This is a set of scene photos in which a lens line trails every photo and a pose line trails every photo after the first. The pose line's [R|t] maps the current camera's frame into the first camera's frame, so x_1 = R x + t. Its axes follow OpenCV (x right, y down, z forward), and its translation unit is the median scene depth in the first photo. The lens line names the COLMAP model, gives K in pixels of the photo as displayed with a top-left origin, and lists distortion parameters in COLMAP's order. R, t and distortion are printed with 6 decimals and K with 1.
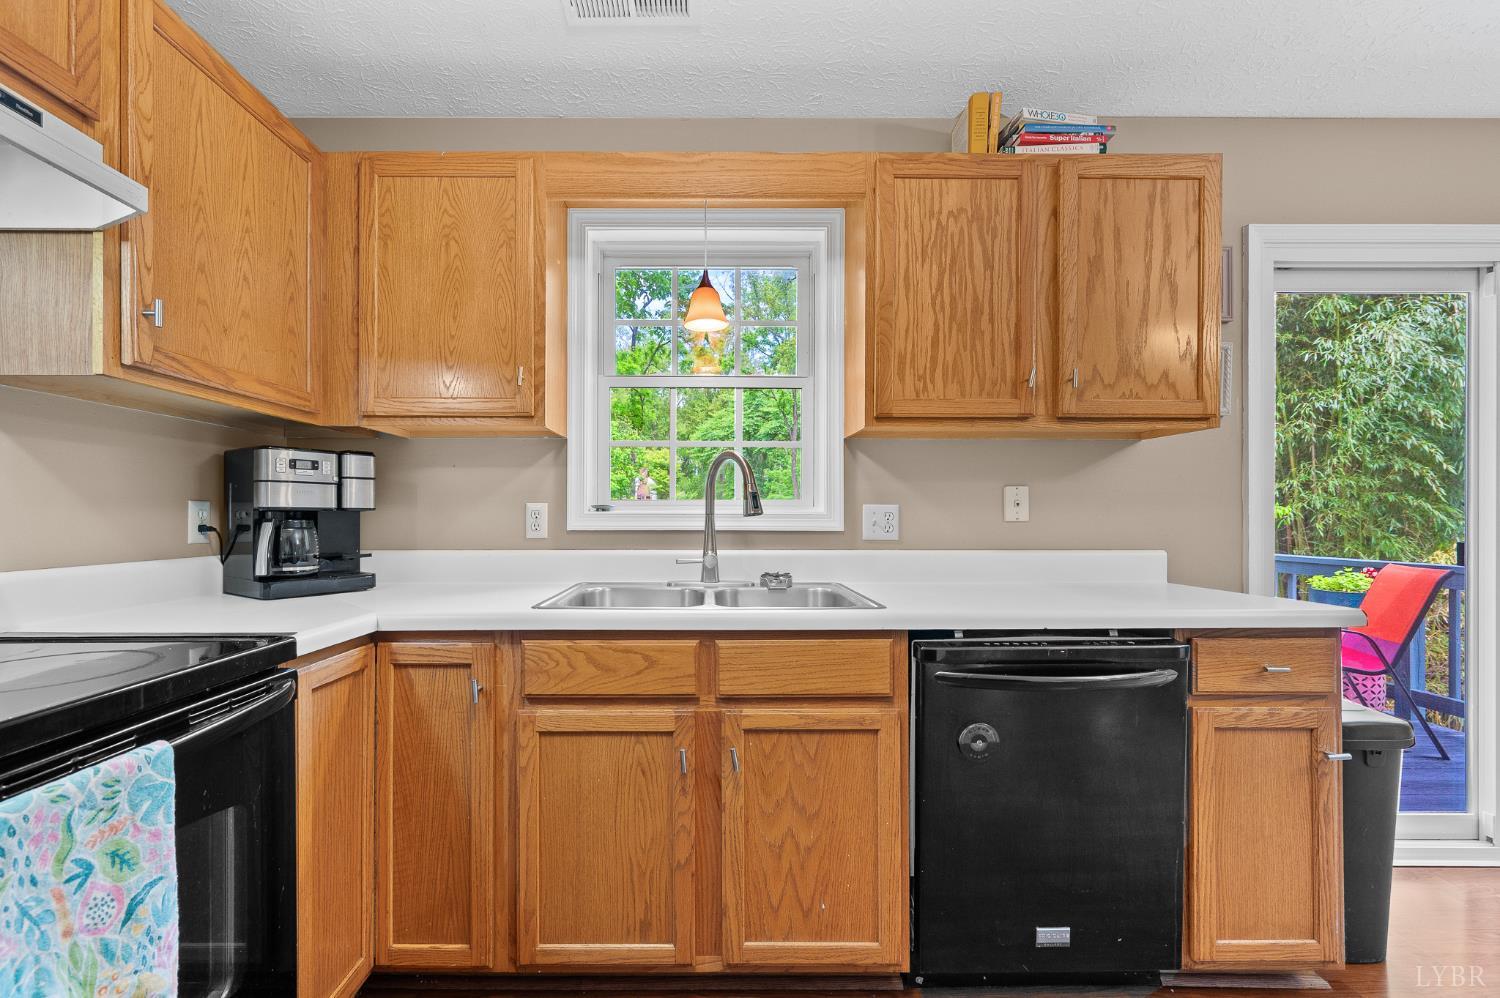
lens RADIAL K [[593.6, 0, 742.4], [0, 593.6, 513.2], [0, 0, 1]] dist [0.000177, -0.000733]
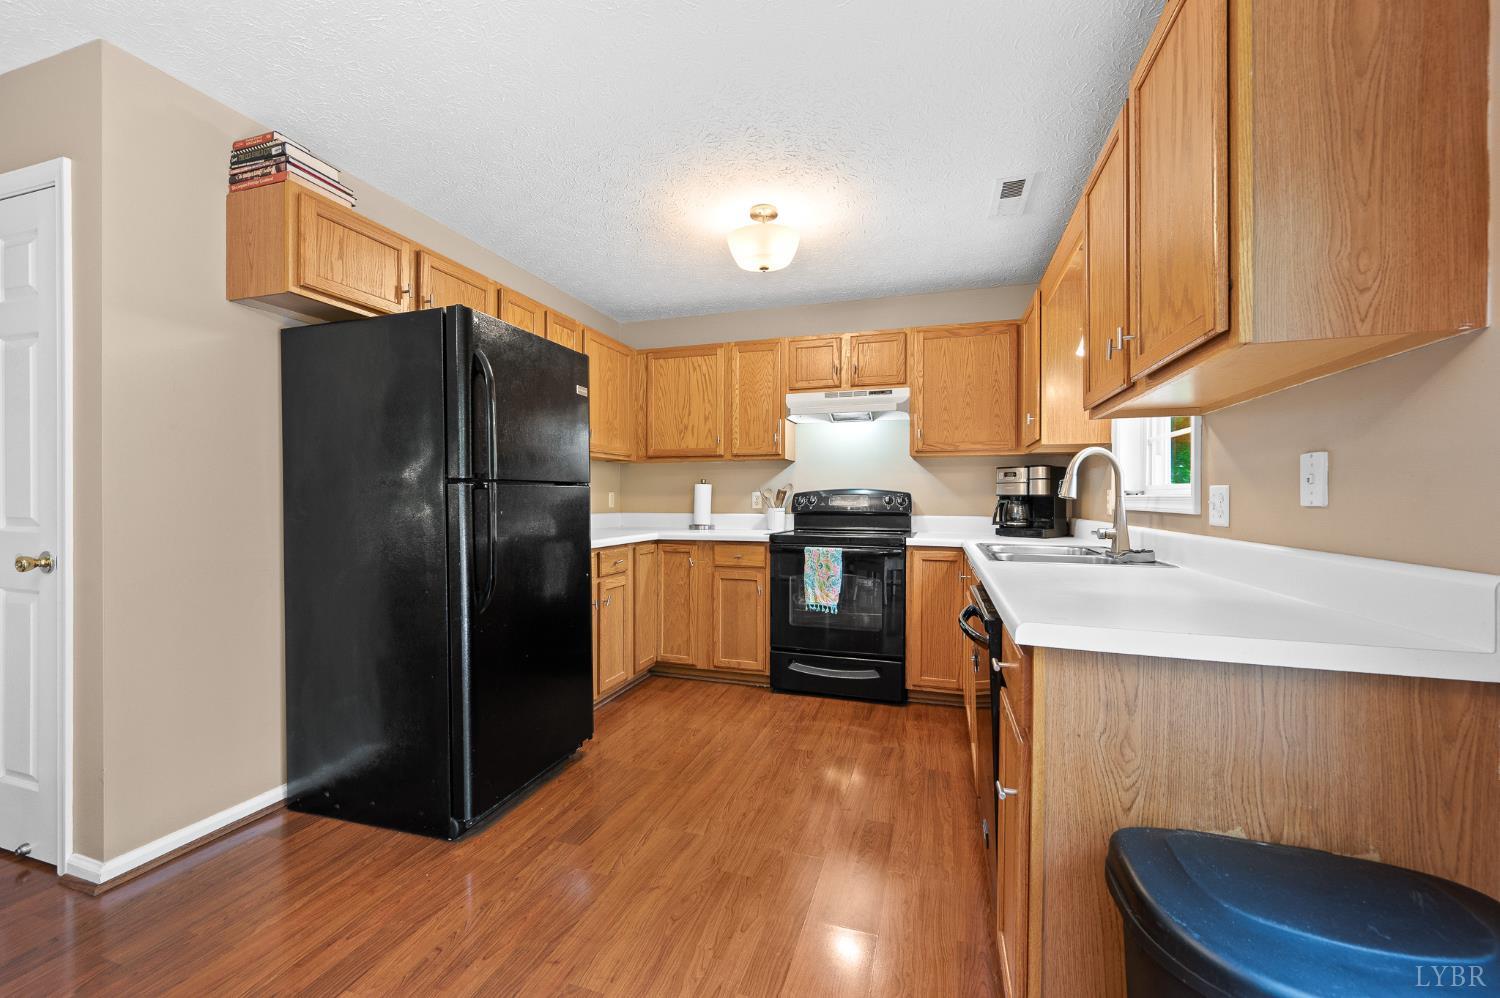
lens RADIAL K [[593.6, 0, 752.9], [0, 593.6, 501.5], [0, 0, 1]] dist [0.000177, -0.000733]
pose [[-0.299803, 0.002991, -0.953997, 1.520806], [0.000683, 0.999996, 0.002921, 0.006657], [0.954001, 0.000224, -0.299803, 0.740192]]
